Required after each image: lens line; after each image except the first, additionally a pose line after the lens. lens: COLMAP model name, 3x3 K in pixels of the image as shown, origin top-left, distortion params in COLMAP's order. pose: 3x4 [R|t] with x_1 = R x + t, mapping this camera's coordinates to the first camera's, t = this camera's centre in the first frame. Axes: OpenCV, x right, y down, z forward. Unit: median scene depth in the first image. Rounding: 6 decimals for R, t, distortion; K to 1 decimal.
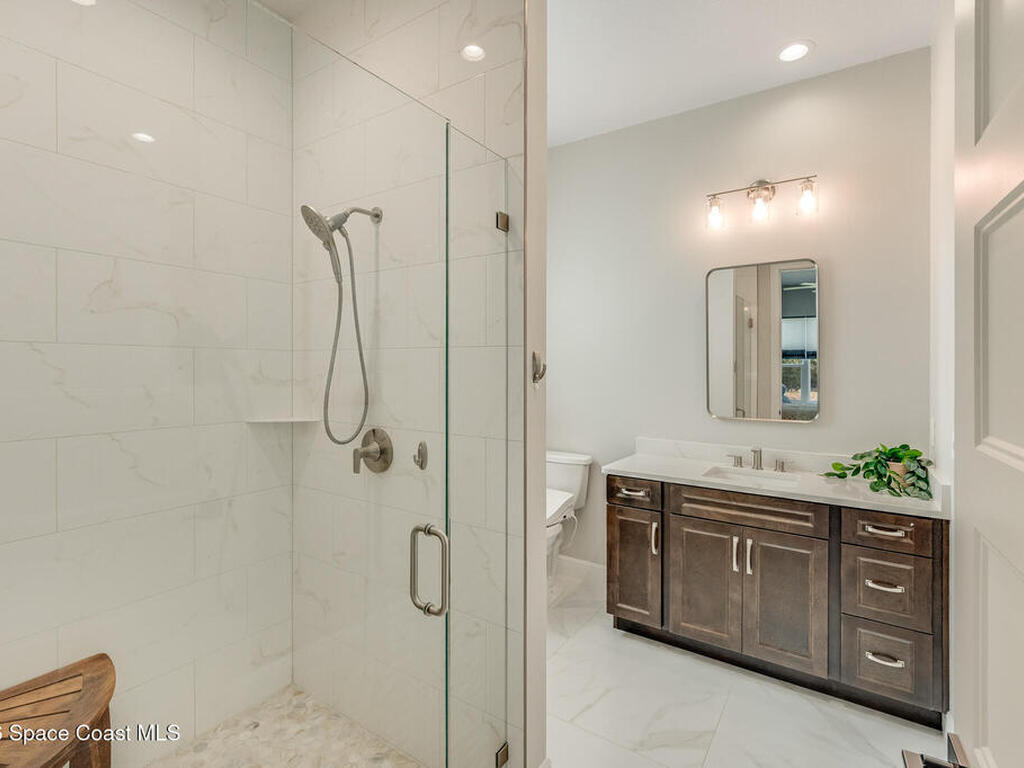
lens RADIAL K [[497.9, 0, 512.0], [0, 497.9, 384.0], [0, 0, 1]] dist [-0.000904, 0.000461]
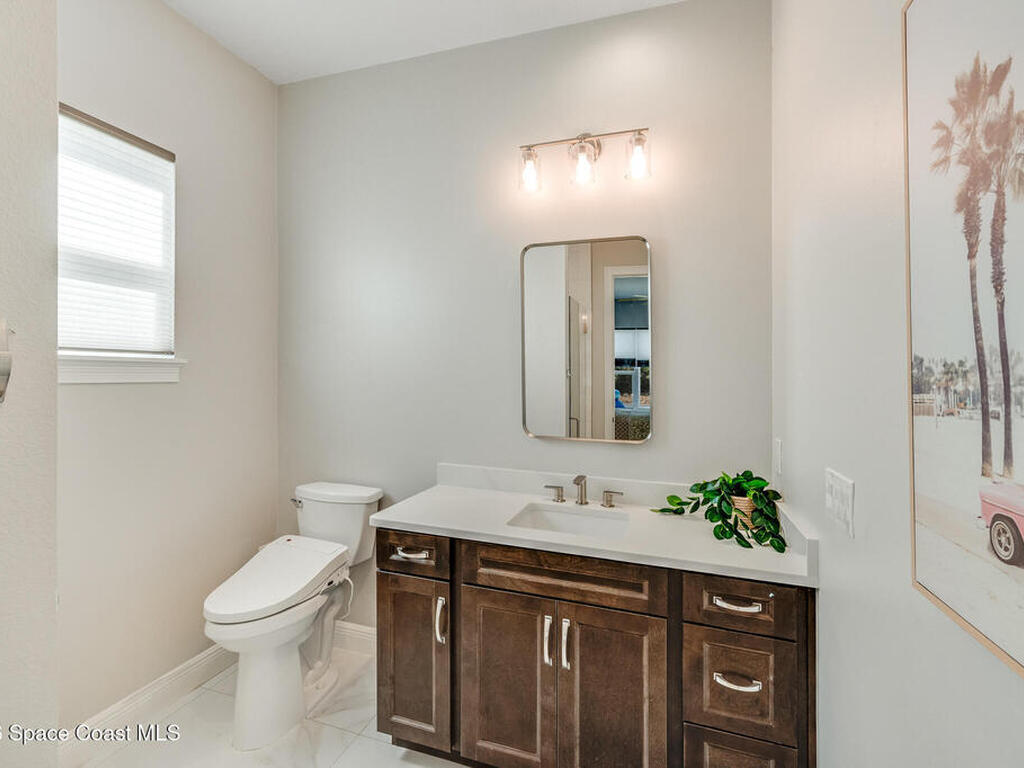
lens RADIAL K [[459.3, 0, 513.3], [0, 459.3, 375.3], [0, 0, 1]] dist [0.000062, -0.000014]
pose [[0.963243, 0.011221, 0.268397, 0.215500], [-0.003760, 0.999592, -0.028299, -0.009324], [-0.268605, 0.026250, 0.962893, 0.367663]]
